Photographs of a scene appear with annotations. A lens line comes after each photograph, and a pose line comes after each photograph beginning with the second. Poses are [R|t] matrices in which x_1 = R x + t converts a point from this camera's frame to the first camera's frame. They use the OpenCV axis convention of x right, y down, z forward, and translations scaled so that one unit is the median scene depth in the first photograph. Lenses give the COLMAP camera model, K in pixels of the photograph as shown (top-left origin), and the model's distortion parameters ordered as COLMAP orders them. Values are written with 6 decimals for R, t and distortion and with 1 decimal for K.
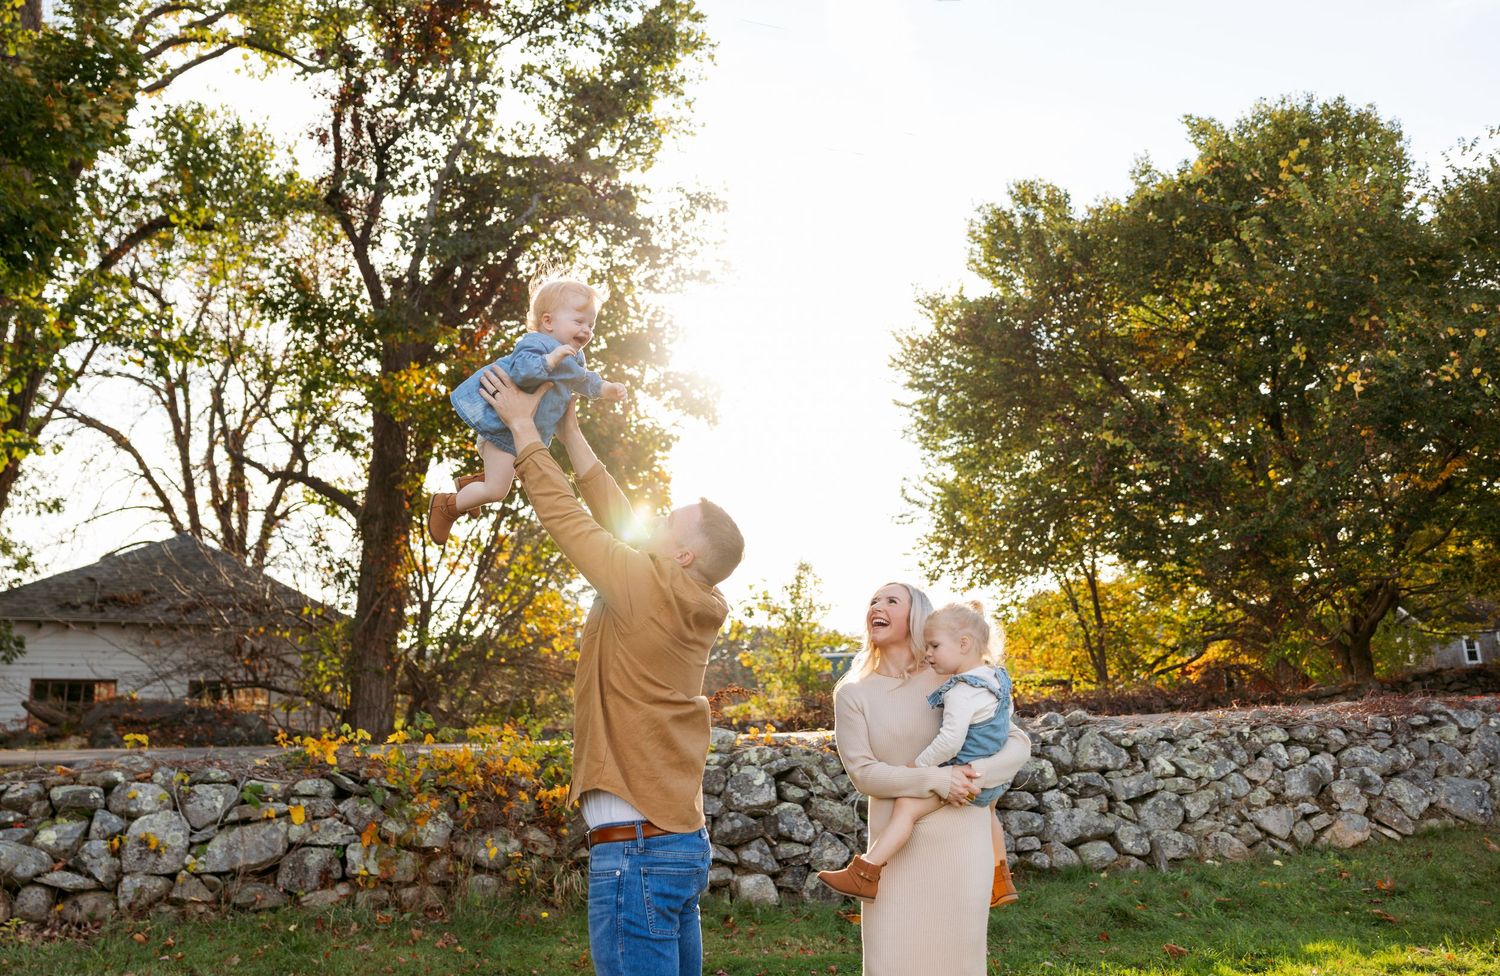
lens RADIAL K [[1135.0, 0, 667.1], [0, 1135.0, 437.2], [0, 0, 1]] dist [-0.102646, 0.088208]
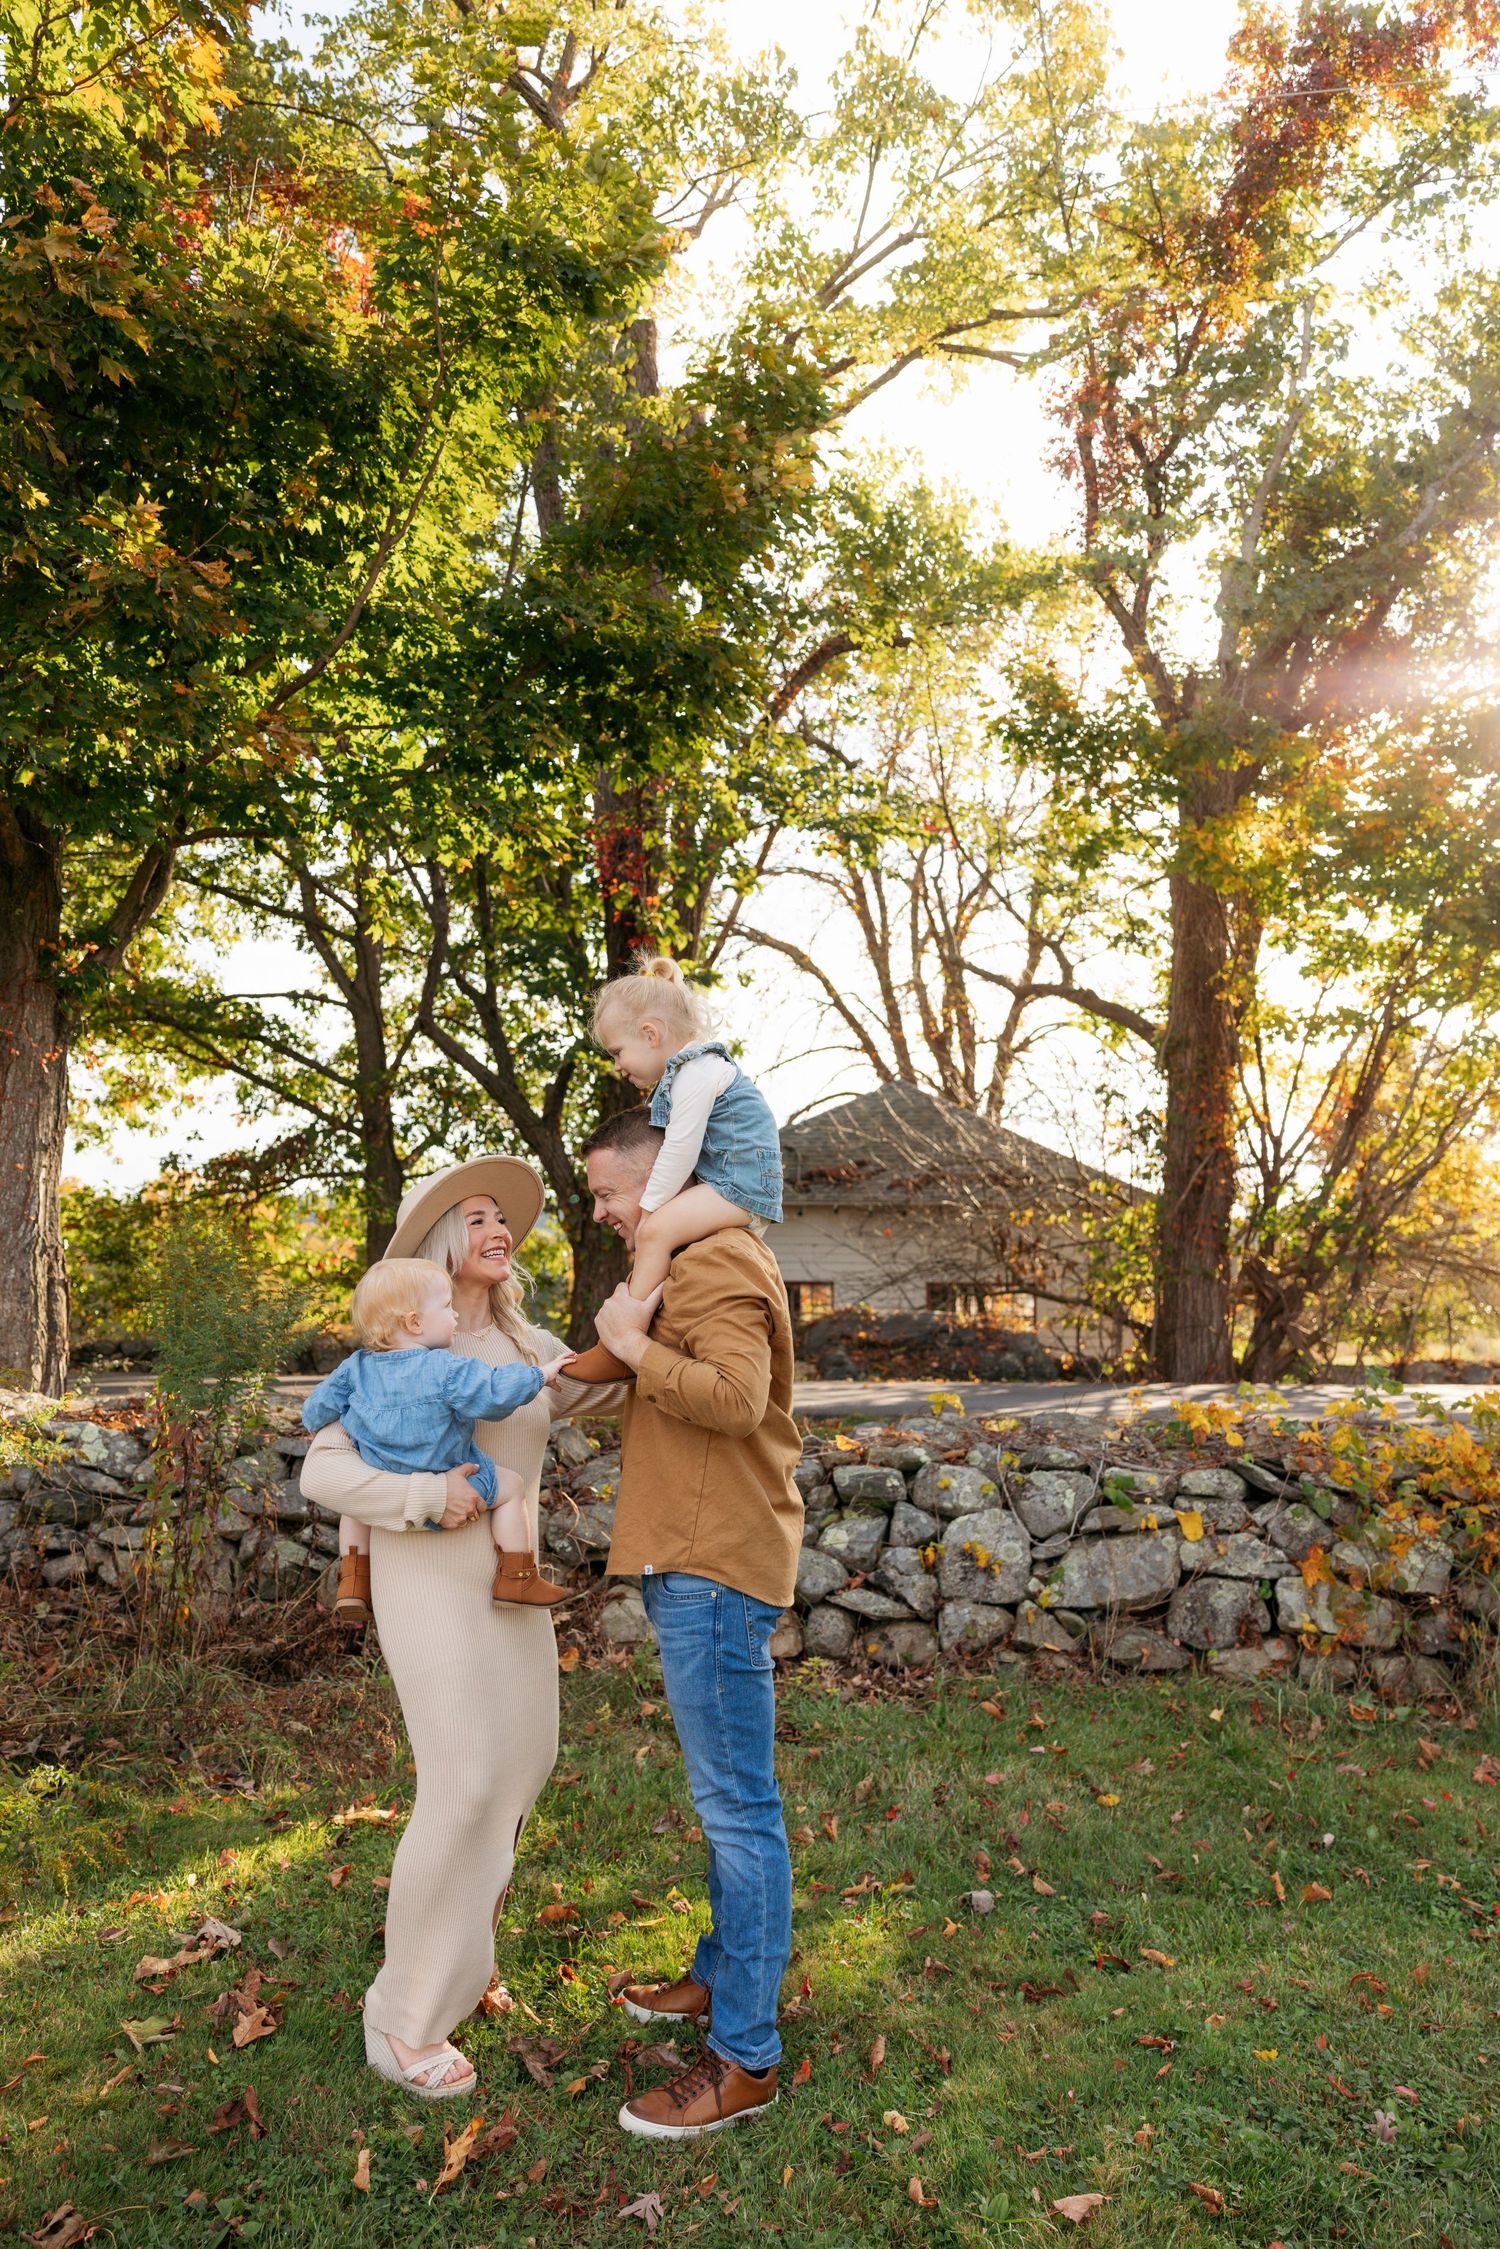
lens RADIAL K [[1631.9, 0, 750.0], [0, 1631.9, 1124.5], [0, 0, 1]] dist [0.004052, 0.005823]
pose [[0.883208, -0.035462, -0.467639, -0.106480], [0.092798, 0.990636, 0.100141, -0.003853], [0.459709, -0.131841, 0.878229, 0.093777]]
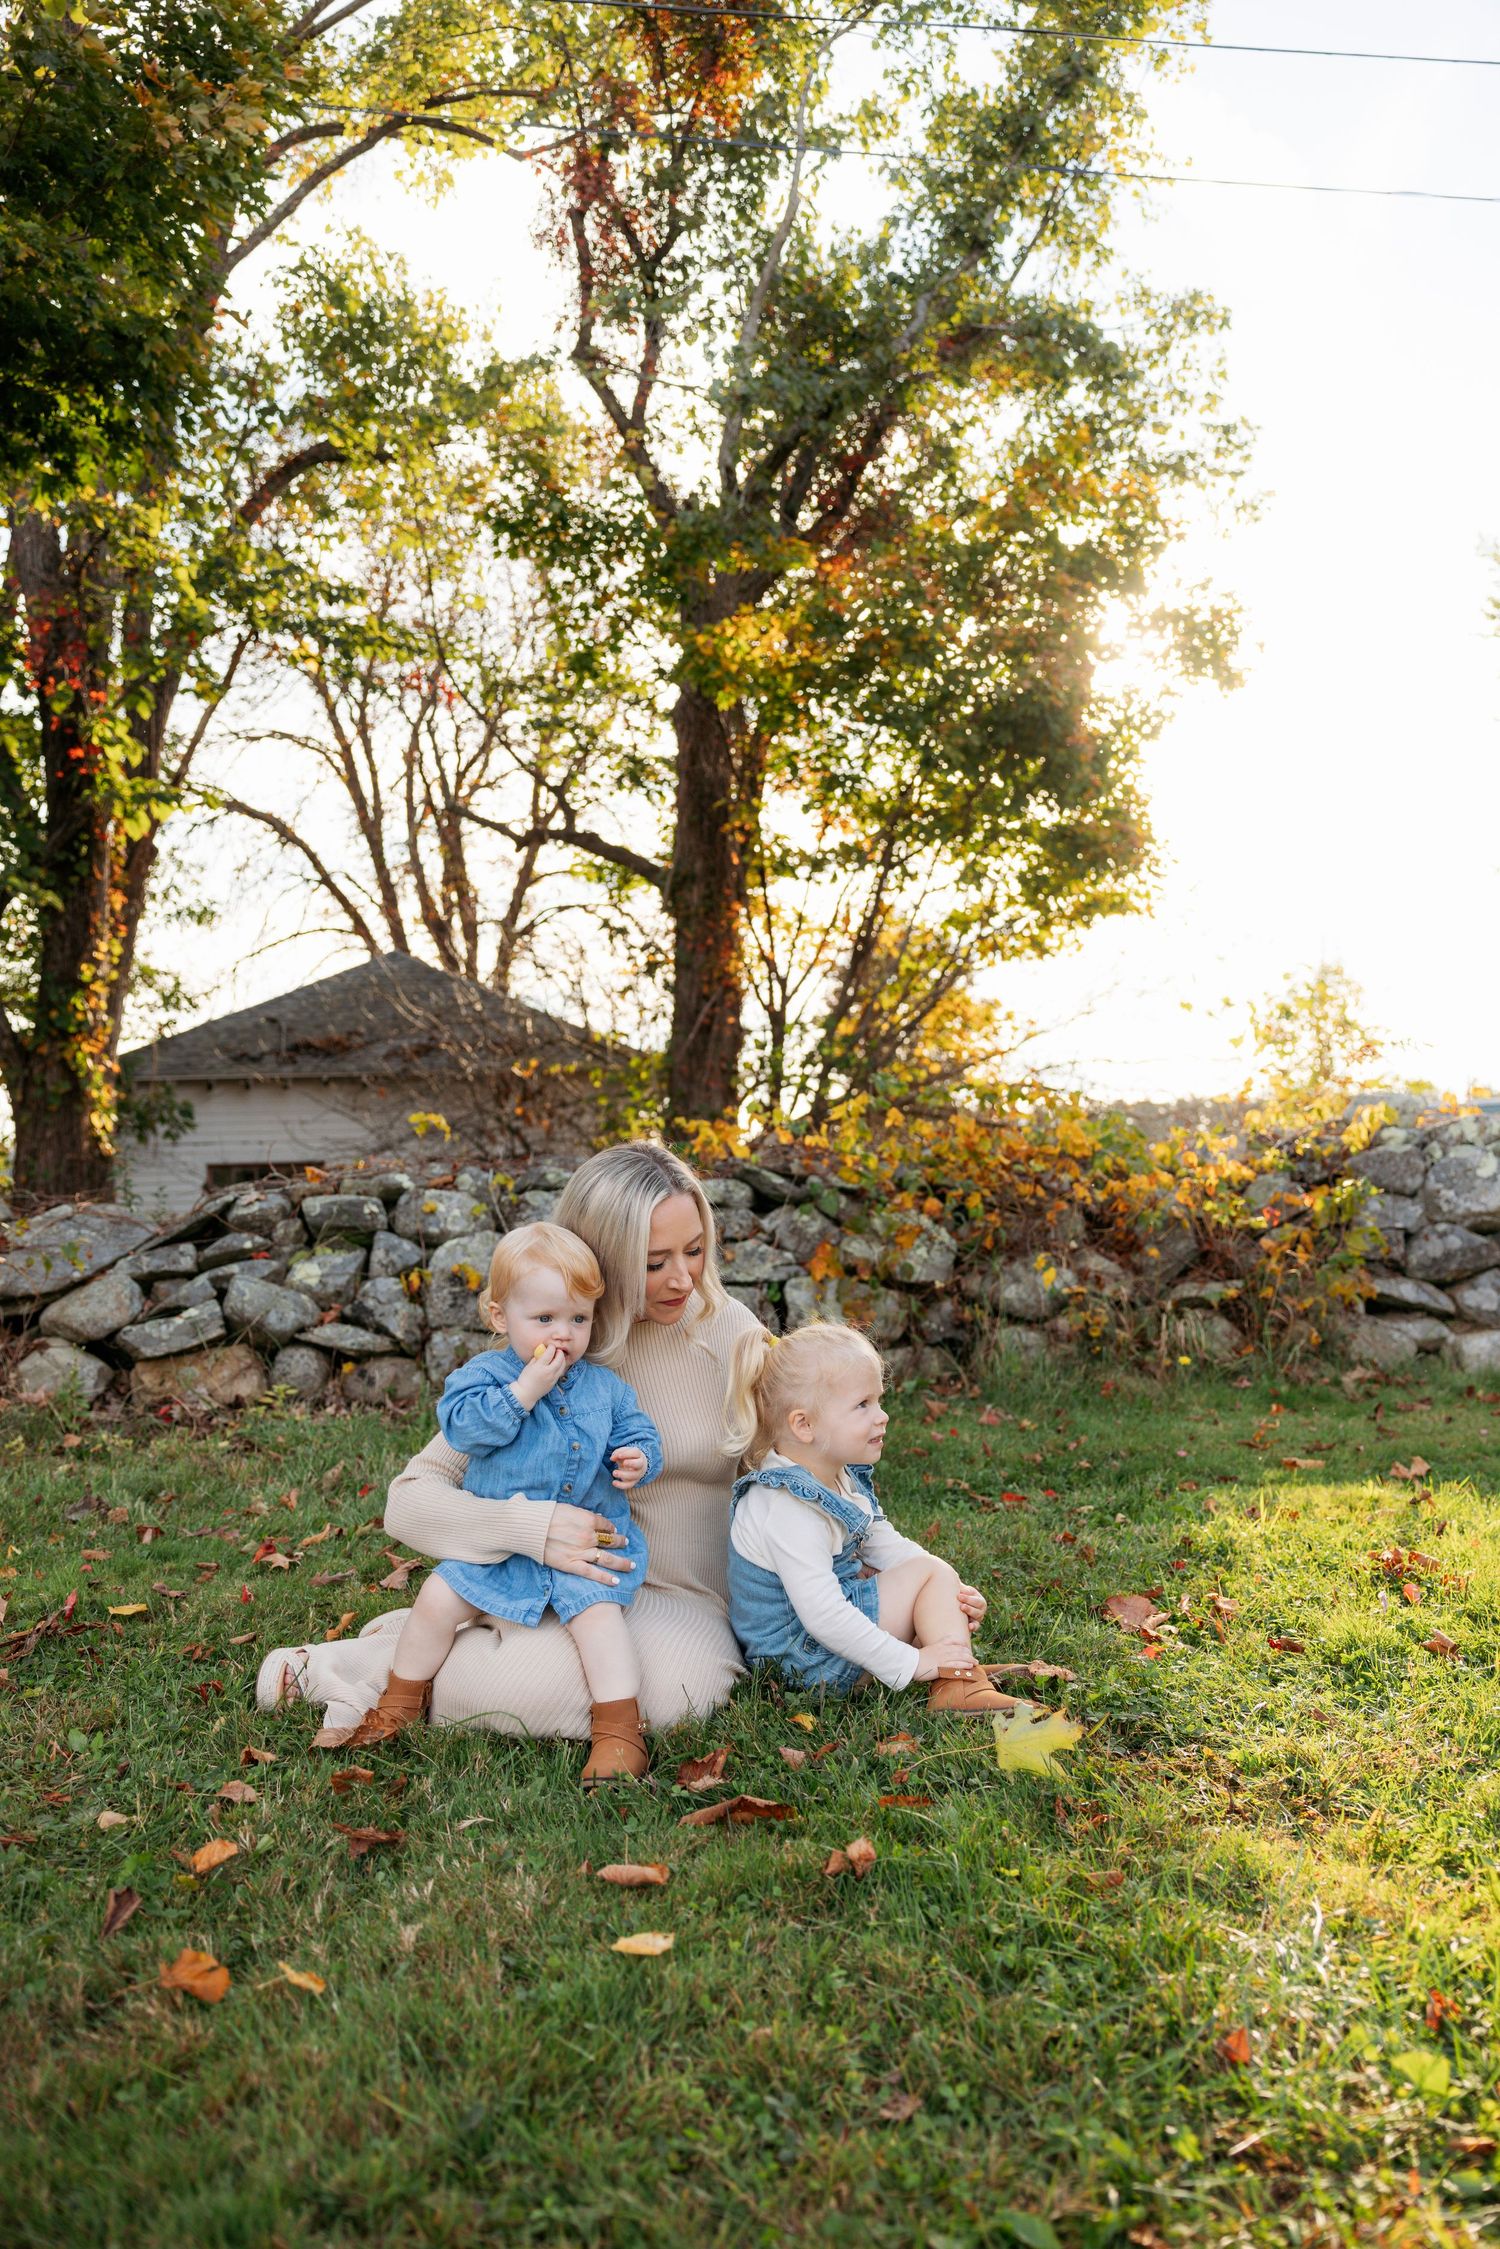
lens RADIAL K [[1706.9, 0, 750.0], [0, 1706.9, 1124.5], [0, 0, 1]] dist [-0.022141, 0.001131]
pose [[0.980020, -0.037910, -0.195252, -0.120618], [0.072448, 0.982268, 0.172921, 0.122068], [0.185234, -0.183612, 0.965389, 0.135772]]
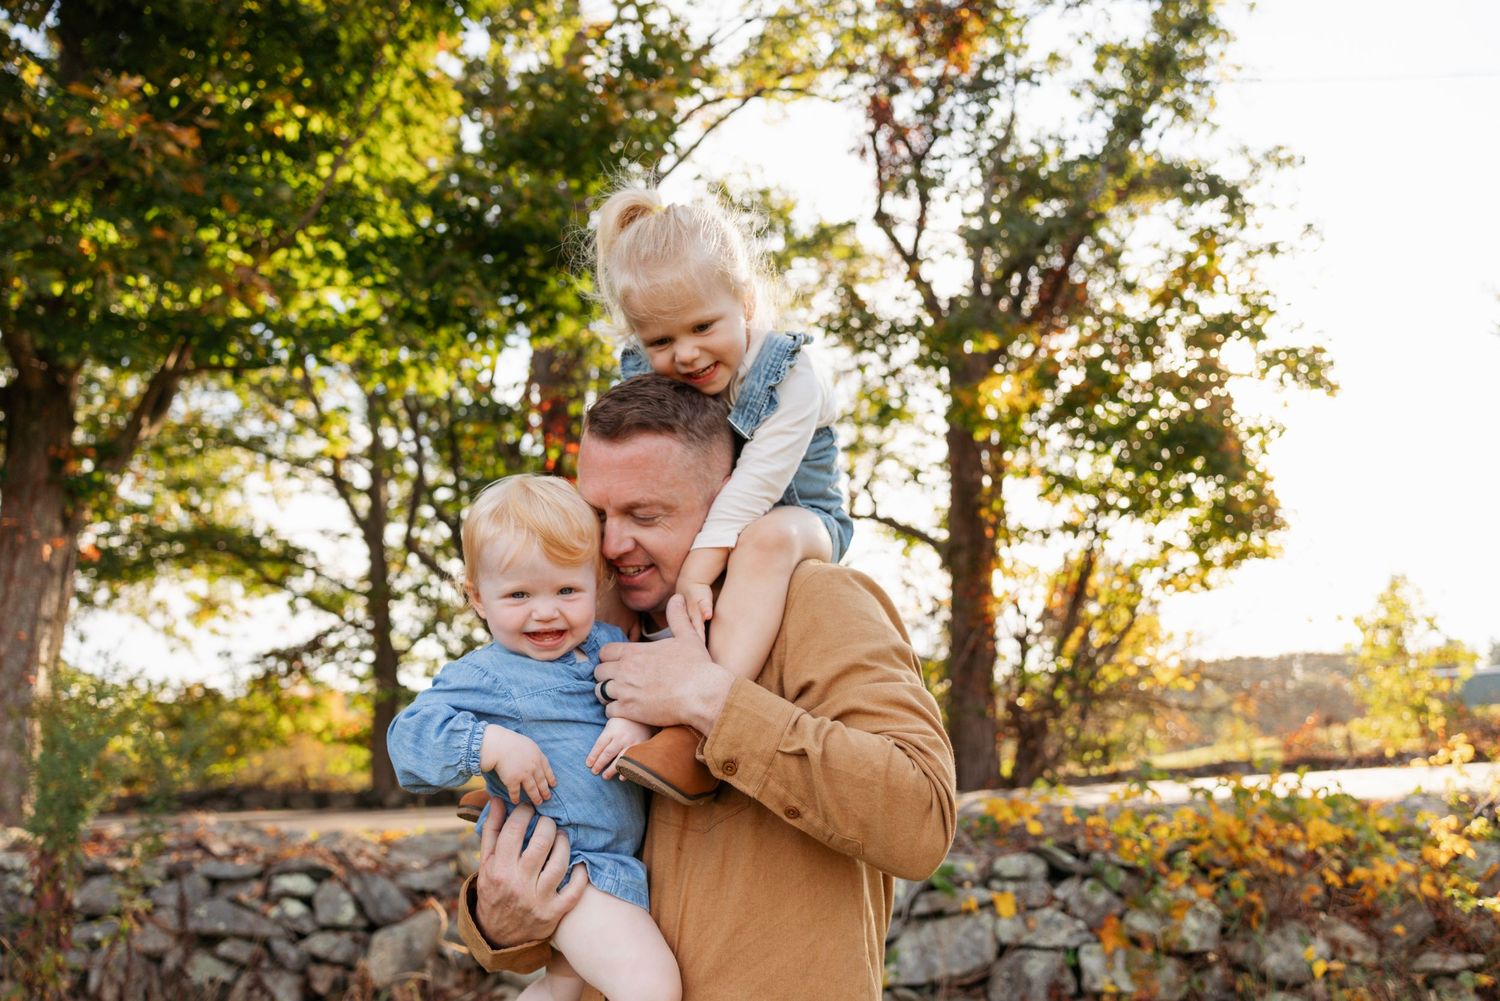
lens RADIAL K [[1101.0, 0, 776.8], [0, 1101.0, 495.7], [0, 0, 1]] dist [-0.114414, 0.103505]
pose [[0.925424, -0.103707, -0.364465, -0.176189], [0.107291, 0.994173, -0.010464, 0.060034], [0.363426, -0.029420, 0.931158, 0.278816]]
